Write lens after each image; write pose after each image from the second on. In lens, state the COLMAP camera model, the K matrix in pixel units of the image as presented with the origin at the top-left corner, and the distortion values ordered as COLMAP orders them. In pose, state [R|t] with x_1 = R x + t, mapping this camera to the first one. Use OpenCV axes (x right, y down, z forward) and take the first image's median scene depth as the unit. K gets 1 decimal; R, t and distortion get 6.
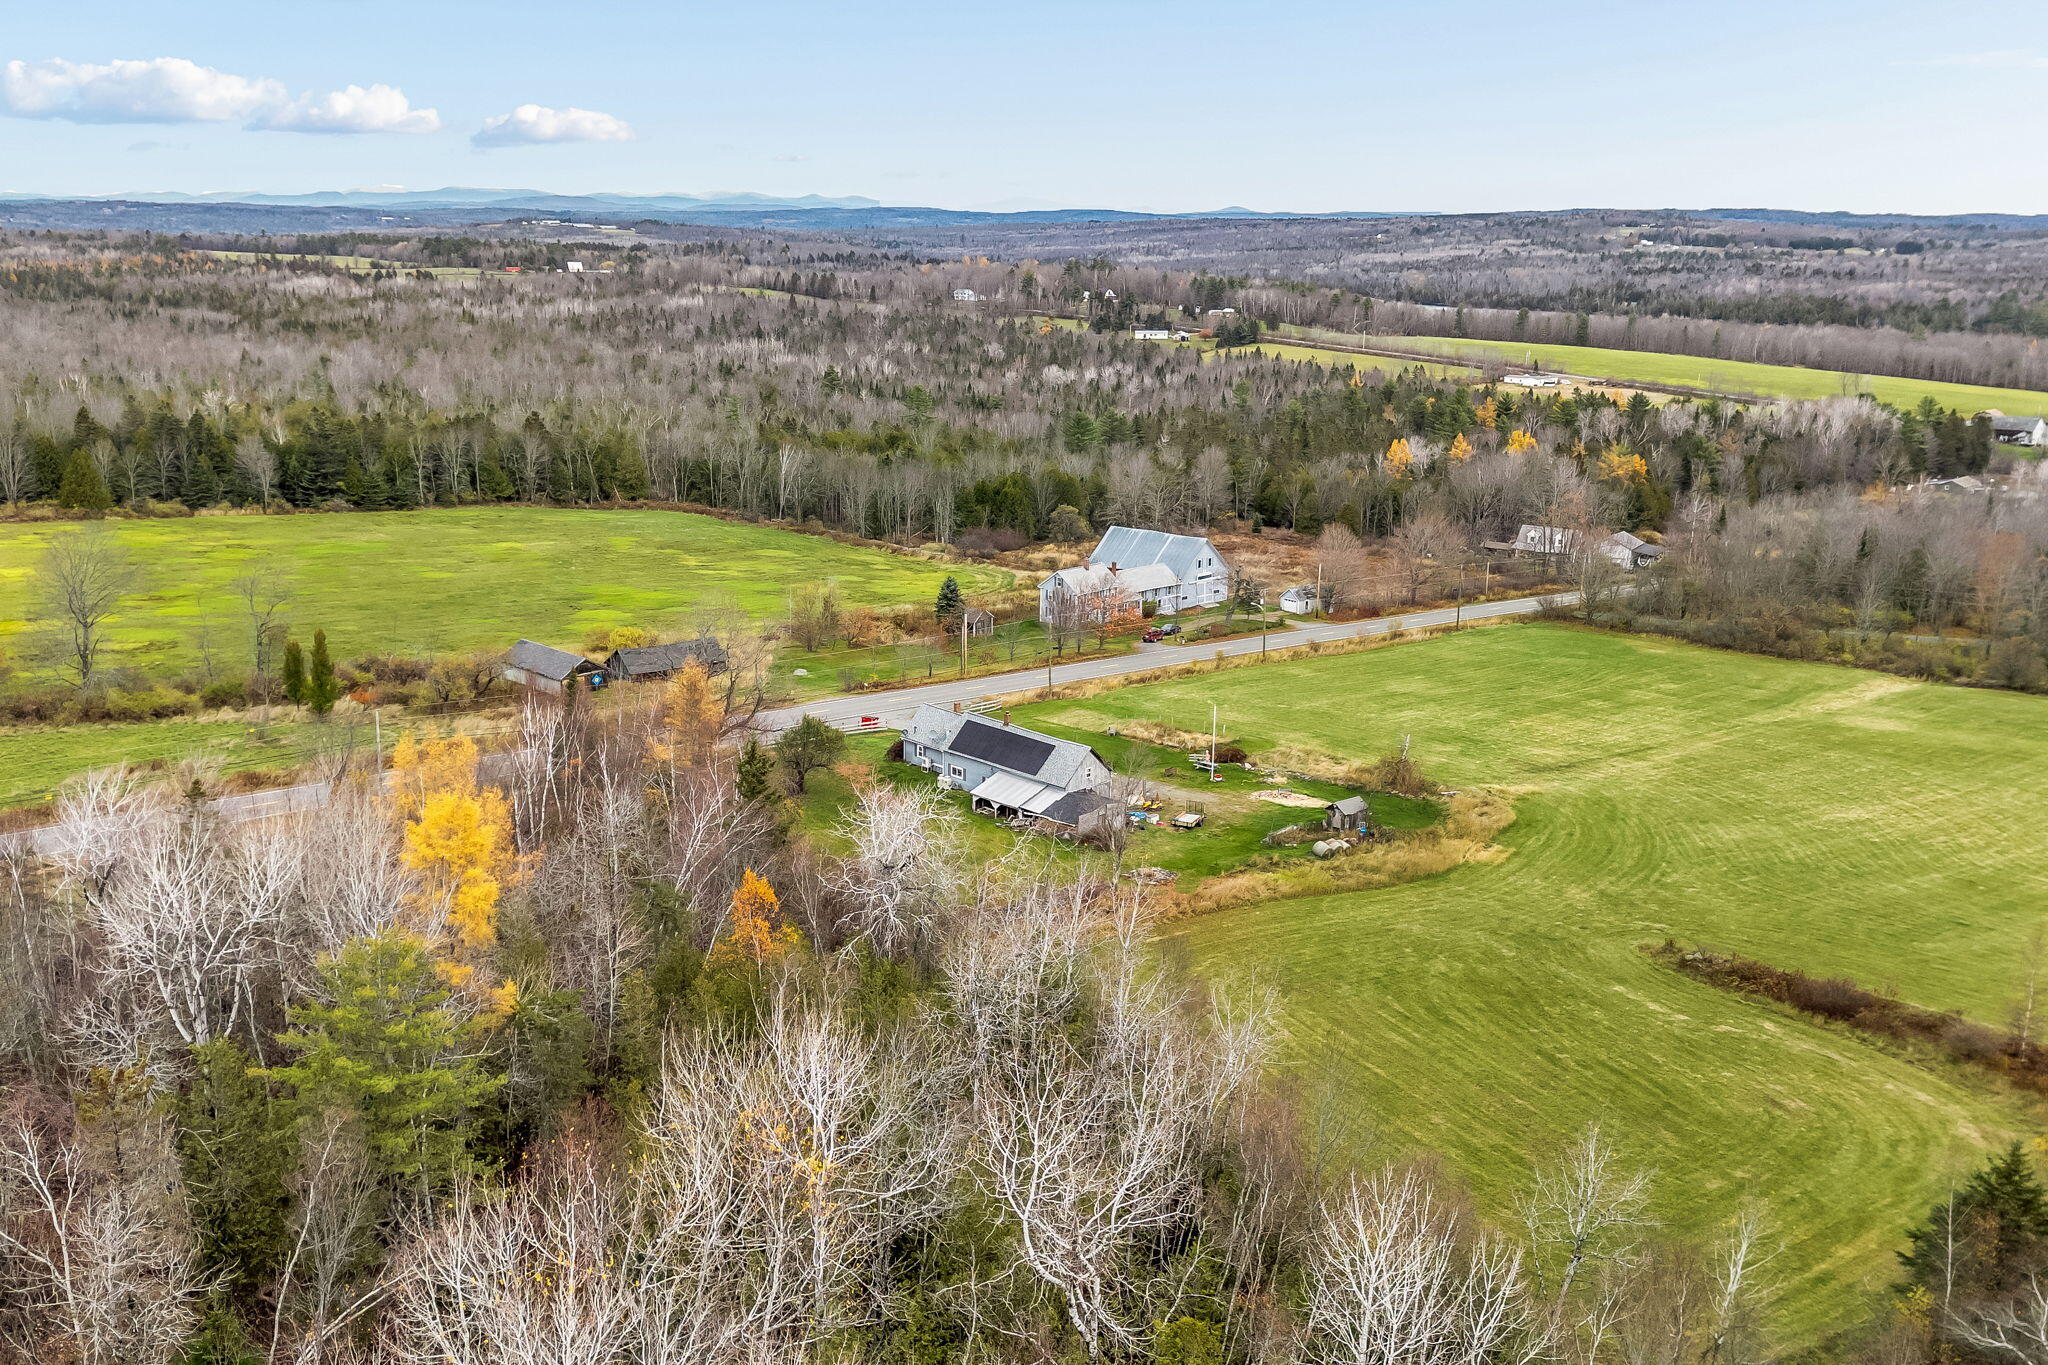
lens RADIAL K [[1749.7, 0, 1024.0], [0, 1749.7, 682.5], [0, 0, 1]] dist [0.012796, 0.012765]
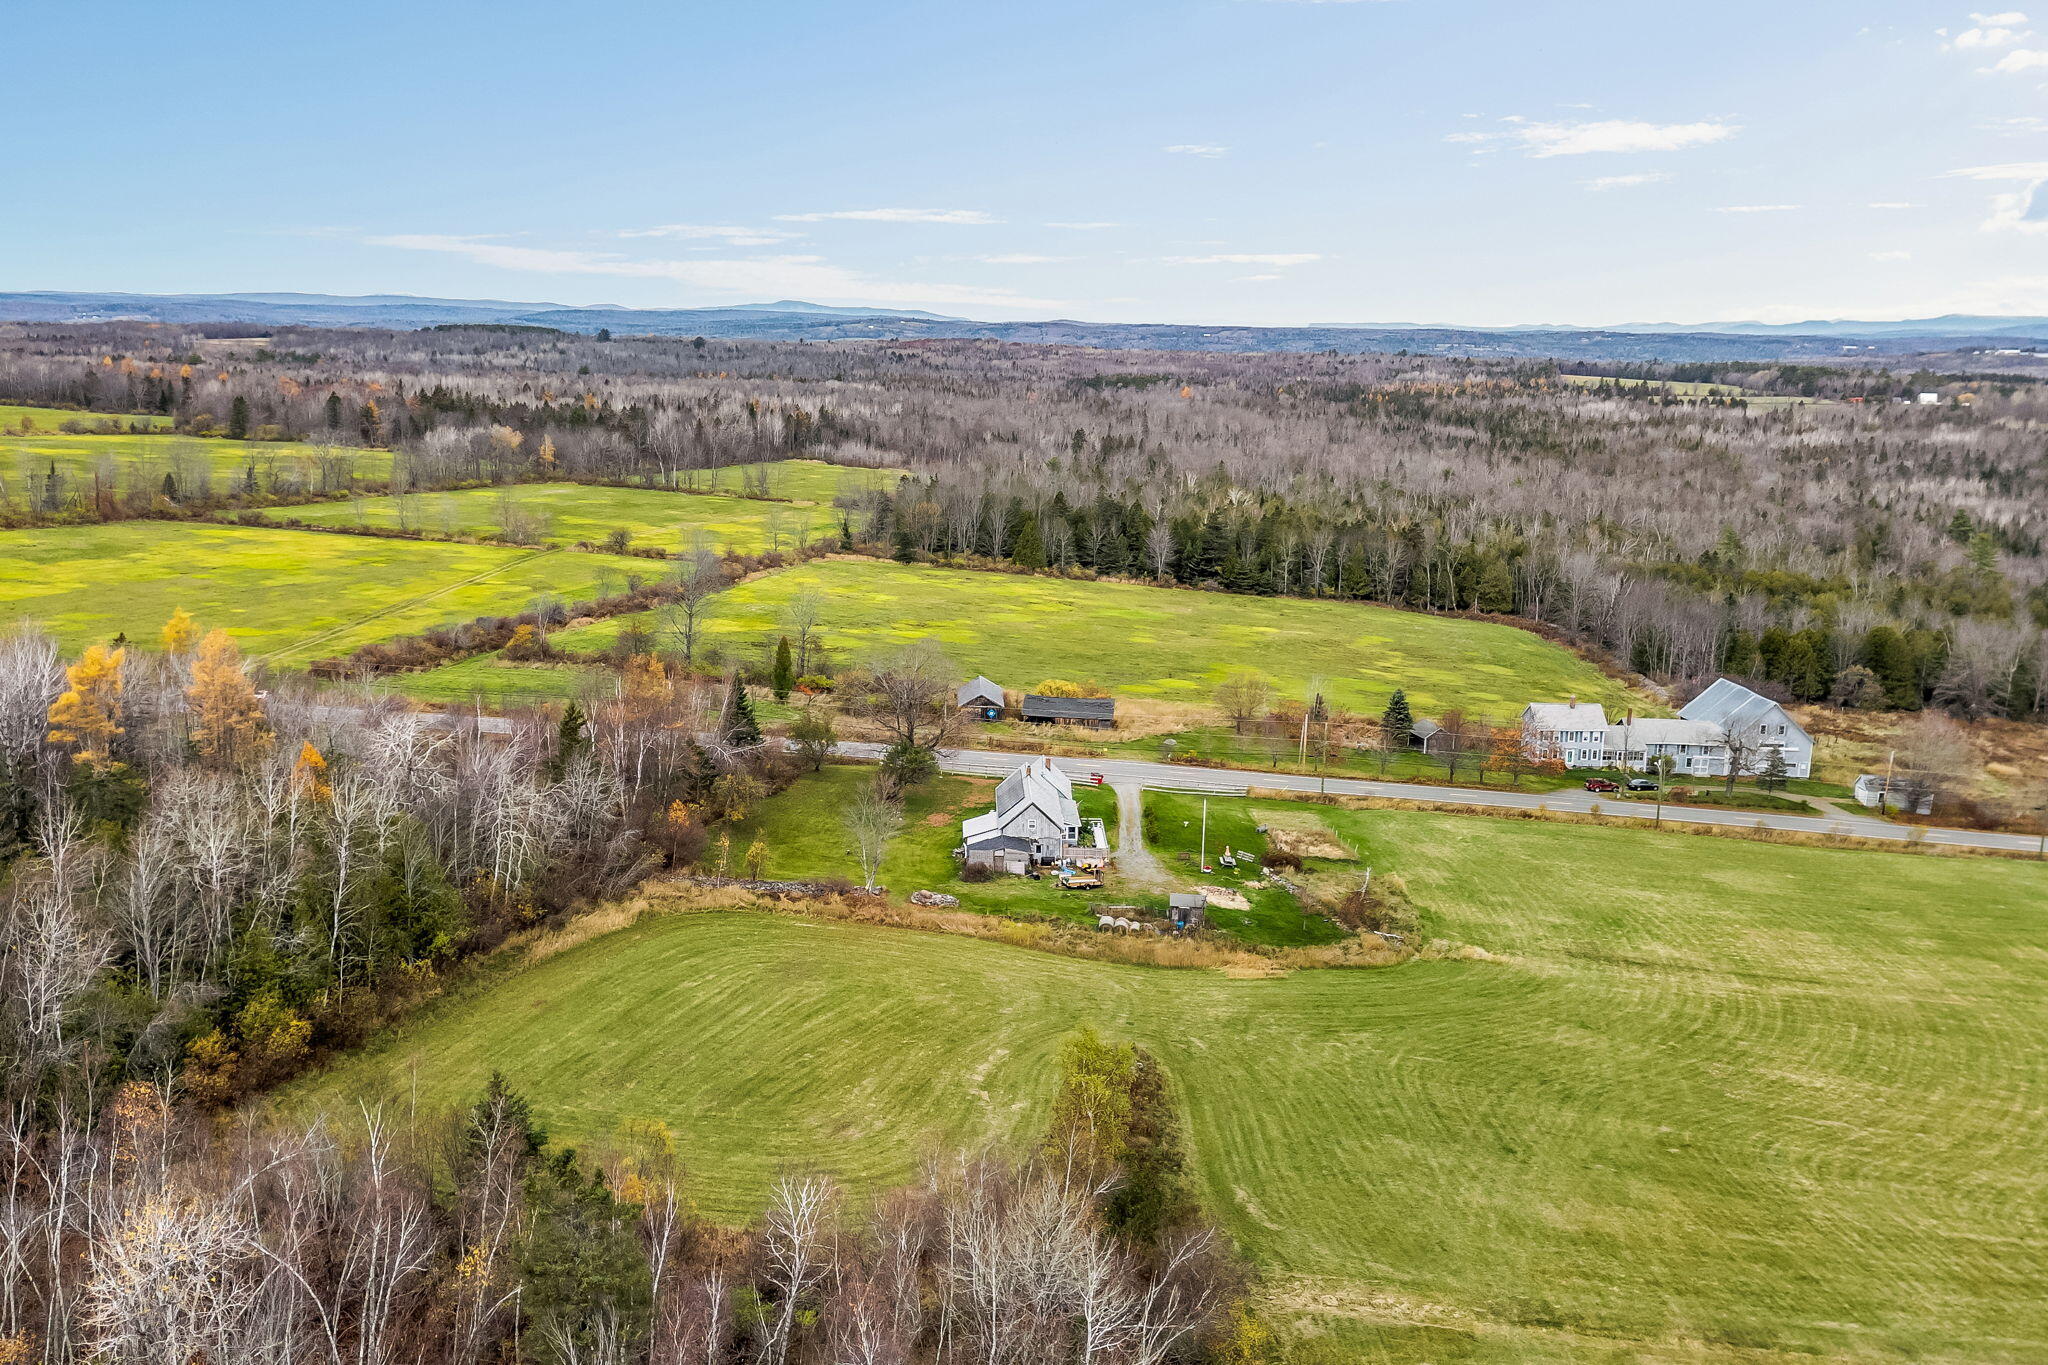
lens RADIAL K [[1749.7, 0, 1024.0], [0, 1749.7, 682.5], [0, 0, 1]] dist [0.012796, 0.012765]
pose [[0.711076, 0.135960, -0.689844, 0.330946], [-0.183334, 0.983039, 0.004768, -0.018194], [0.678792, 0.123082, 0.723942, 0.060259]]
